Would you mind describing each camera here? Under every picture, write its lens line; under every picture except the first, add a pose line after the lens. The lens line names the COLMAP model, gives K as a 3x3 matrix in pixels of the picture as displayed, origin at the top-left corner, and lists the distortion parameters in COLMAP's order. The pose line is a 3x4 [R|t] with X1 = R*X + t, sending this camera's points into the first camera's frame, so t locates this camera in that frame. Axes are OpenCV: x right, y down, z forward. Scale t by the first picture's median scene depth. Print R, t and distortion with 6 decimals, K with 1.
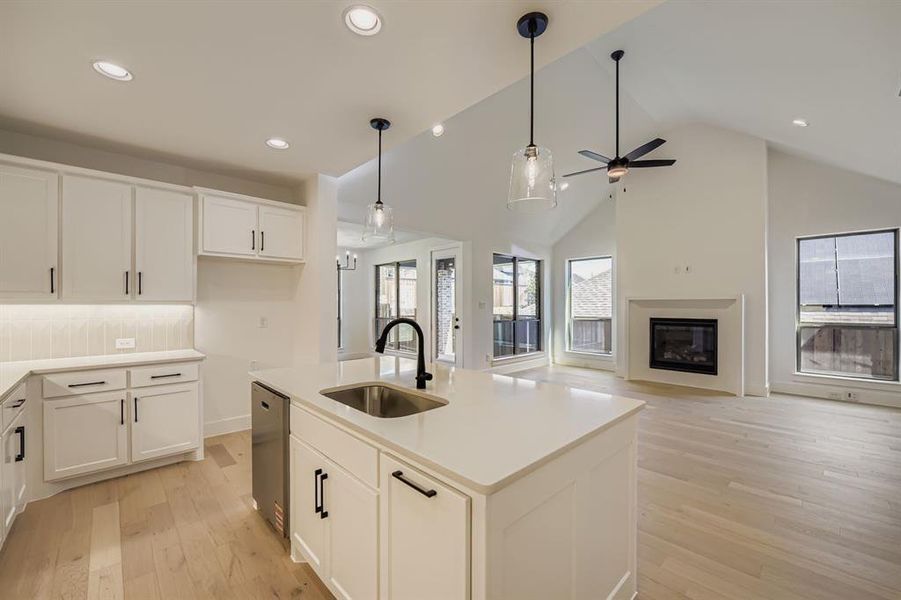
lens RADIAL K [[362.0, 0, 450.5], [0, 362.0, 306.9], [0, 0, 1]] dist [-0.007641, -0.000937]
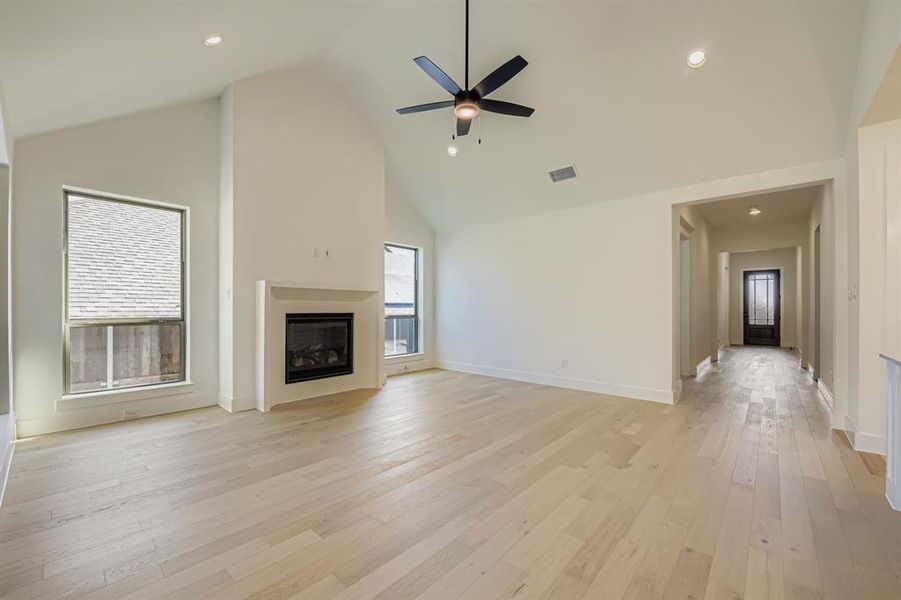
lens RADIAL K [[362.0, 0, 447.6], [0, 362.0, 307.4], [0, 0, 1]] dist [-0.007641, -0.000937]
pose [[-0.078598, 0.004728, 0.996895, -0.204848], [0.004409, 0.999981, -0.004395, 0.025102], [-0.996897, 0.004050, -0.078618, 0.830015]]
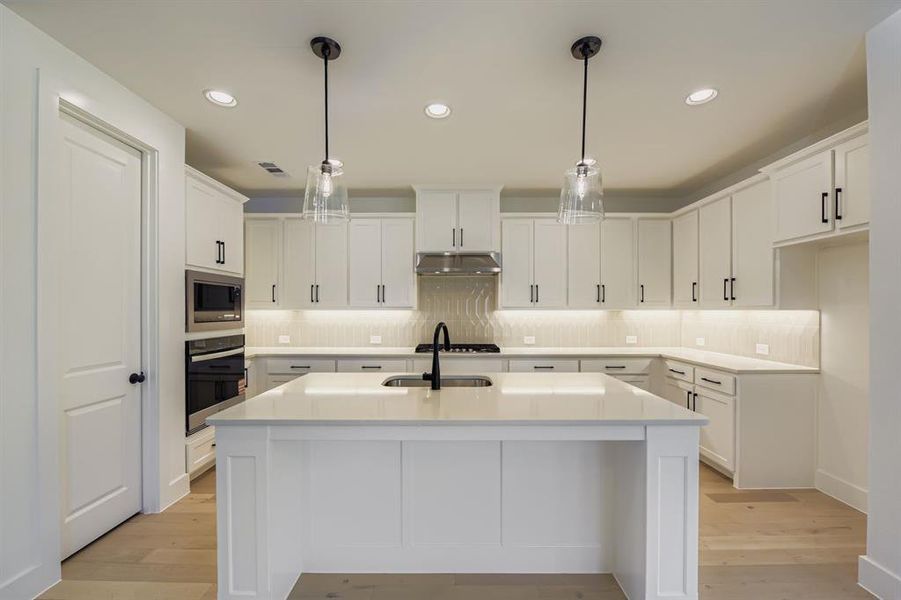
lens RADIAL K [[362.0, 0, 451.2], [0, 362.0, 313.7], [0, 0, 1]] dist [-0.007641, -0.000937]
pose [[-0.694118, 0.009531, -0.719798, 0.227588], [-0.002335, 0.999877, 0.015491, -0.004965], [0.719857, 0.012434, -0.694011, 0.622328]]
